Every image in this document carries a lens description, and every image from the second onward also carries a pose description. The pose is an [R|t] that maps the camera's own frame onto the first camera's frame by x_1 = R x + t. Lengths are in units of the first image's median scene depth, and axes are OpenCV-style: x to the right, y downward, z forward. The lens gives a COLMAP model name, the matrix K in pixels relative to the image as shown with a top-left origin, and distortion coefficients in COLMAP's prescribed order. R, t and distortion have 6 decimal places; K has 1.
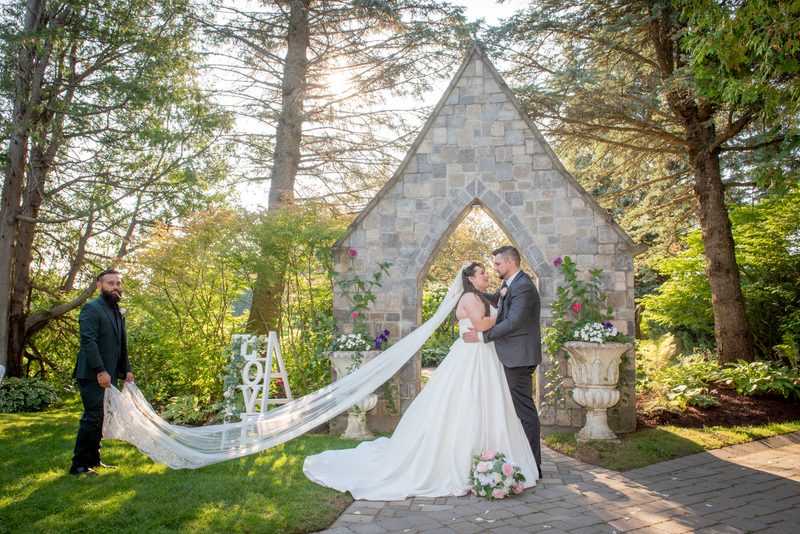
lens RADIAL K [[568.7, 0, 382.6], [0, 568.7, 261.4], [0, 0, 1]] dist [-0.050203, -0.003683]
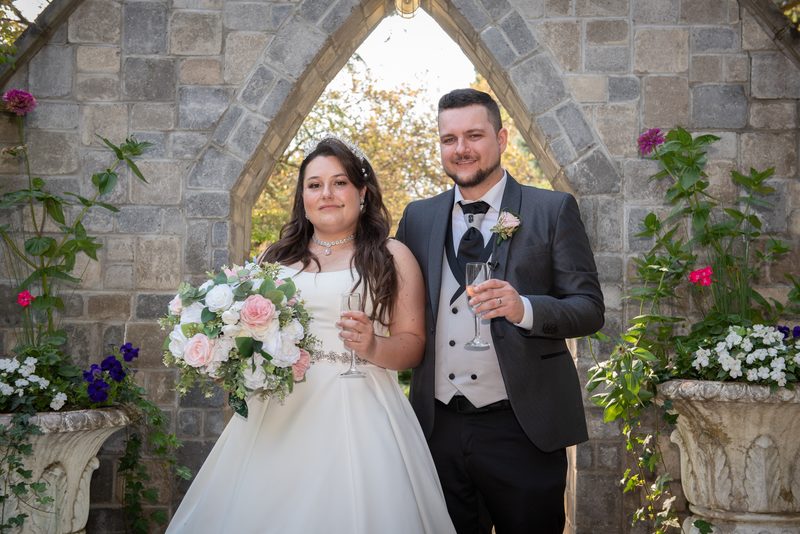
lens RADIAL K [[862.4, 0, 411.4], [0, 862.4, 280.7], [0, 0, 1]] dist [0.045748, 0.000000]
pose [[0.984335, 0.012119, 0.175891, 0.078986], [-0.020338, 0.998780, 0.044997, 0.057946], [-0.175131, -0.047870, 0.983381, 0.483570]]
